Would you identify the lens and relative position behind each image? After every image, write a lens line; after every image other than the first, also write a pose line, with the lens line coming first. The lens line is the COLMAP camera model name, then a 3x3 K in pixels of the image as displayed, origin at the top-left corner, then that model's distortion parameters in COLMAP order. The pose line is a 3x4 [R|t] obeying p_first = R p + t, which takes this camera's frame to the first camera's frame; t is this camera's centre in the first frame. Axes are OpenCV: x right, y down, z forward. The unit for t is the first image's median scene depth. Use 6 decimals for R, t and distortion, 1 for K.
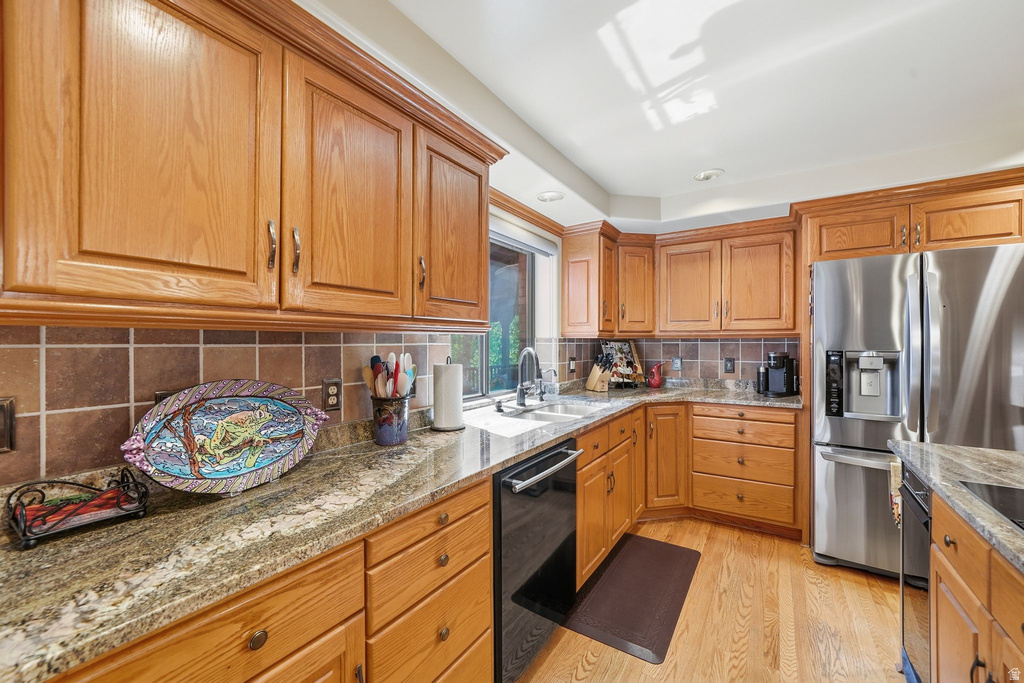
lens RADIAL K [[405.0, 0, 511.7], [0, 405.0, 344.2], [0, 0, 1]] dist [-0.000897, -0.000125]
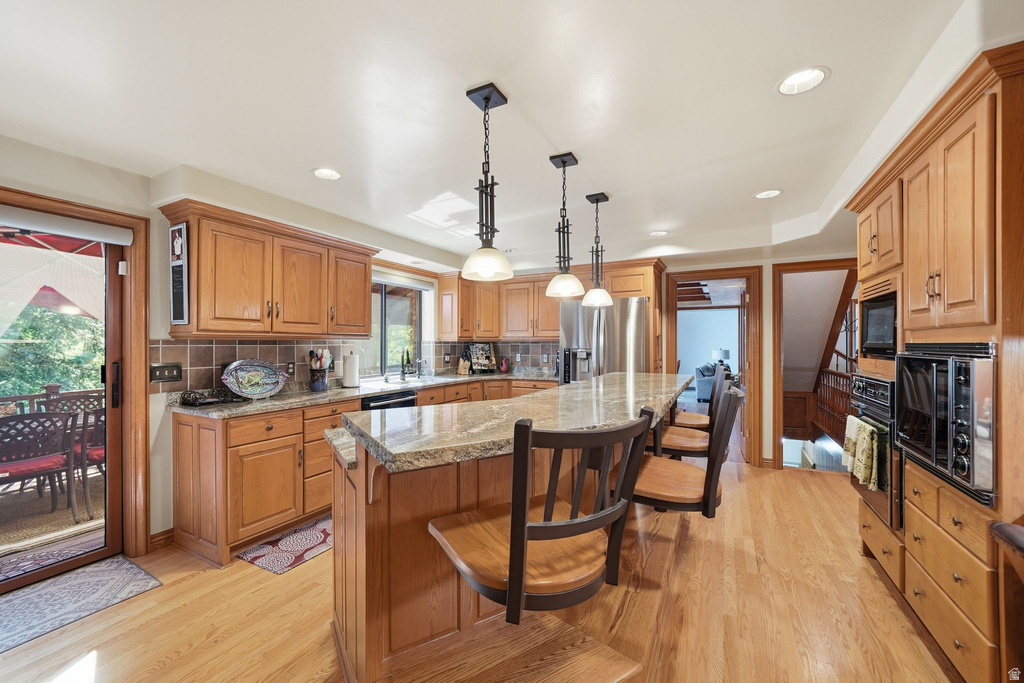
lens RADIAL K [[405.0, 0, 511.7], [0, 405.0, 344.2], [0, 0, 1]] dist [-0.000897, -0.000125]
pose [[0.996034, 0.001521, 0.088963, 0.532004], [-0.001384, 0.999998, -0.001602, -0.002526], [-0.088965, 0.001473, 0.996034, -1.241101]]
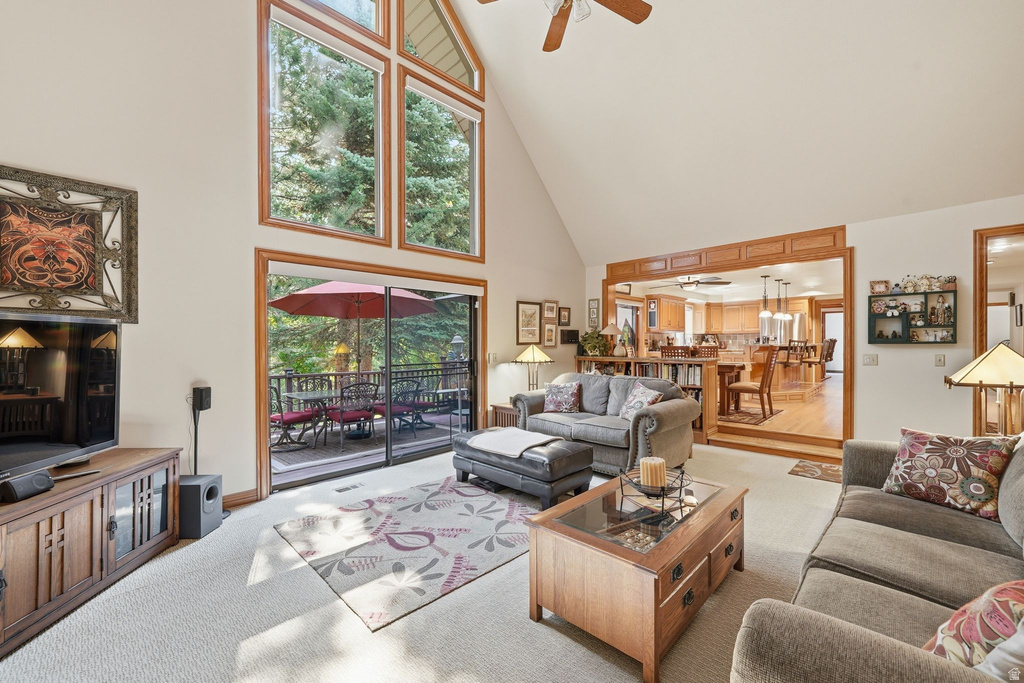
lens RADIAL K [[405.0, 0, 511.7], [0, 405.0, 344.2], [0, 0, 1]] dist [-0.000897, -0.000125]
pose [[0.978858, 0.002985, -0.204519, -1.385579], [-0.001602, 0.999975, 0.006928, 0.109494], [0.204535, -0.006454, 0.978838, -5.473151]]
